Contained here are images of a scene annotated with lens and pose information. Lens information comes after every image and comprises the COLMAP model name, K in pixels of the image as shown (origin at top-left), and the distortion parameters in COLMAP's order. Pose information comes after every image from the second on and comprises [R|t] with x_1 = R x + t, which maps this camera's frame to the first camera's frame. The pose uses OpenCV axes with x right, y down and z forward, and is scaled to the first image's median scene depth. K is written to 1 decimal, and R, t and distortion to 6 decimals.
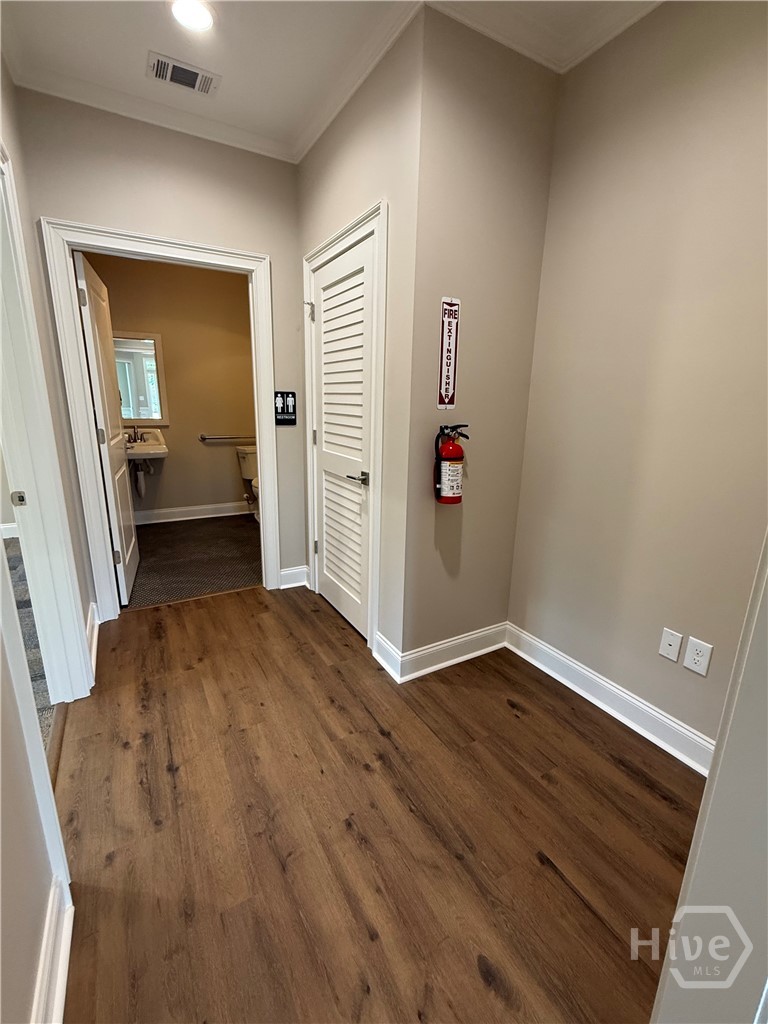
lens RADIAL K [[447.9, 0, 388.8], [0, 447.9, 518.1], [0, 0, 1]] dist [-0.000387, -0.000510]
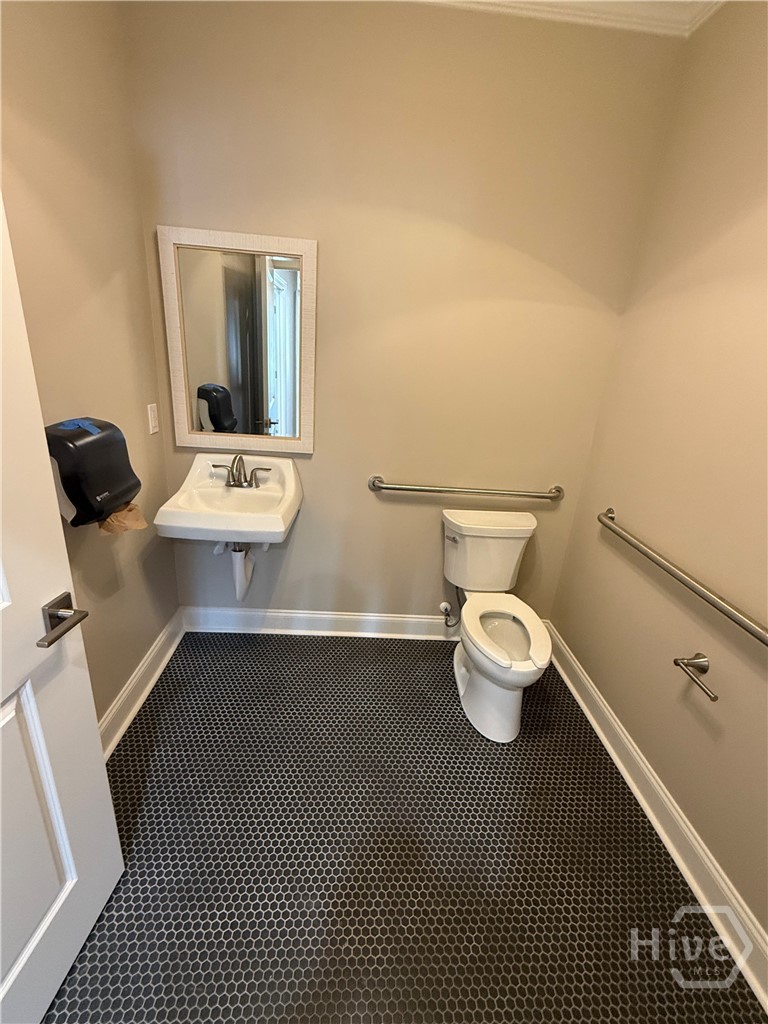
lens RADIAL K [[447.9, 0, 383.9], [0, 447.9, 513.2], [0, 0, 1]] dist [-0.000387, -0.000510]
pose [[0.887940, 0.203781, -0.412355, -0.208298], [-0.168819, 0.978321, 0.119951, -0.197173], [0.427859, -0.036896, 0.903092, 0.570161]]
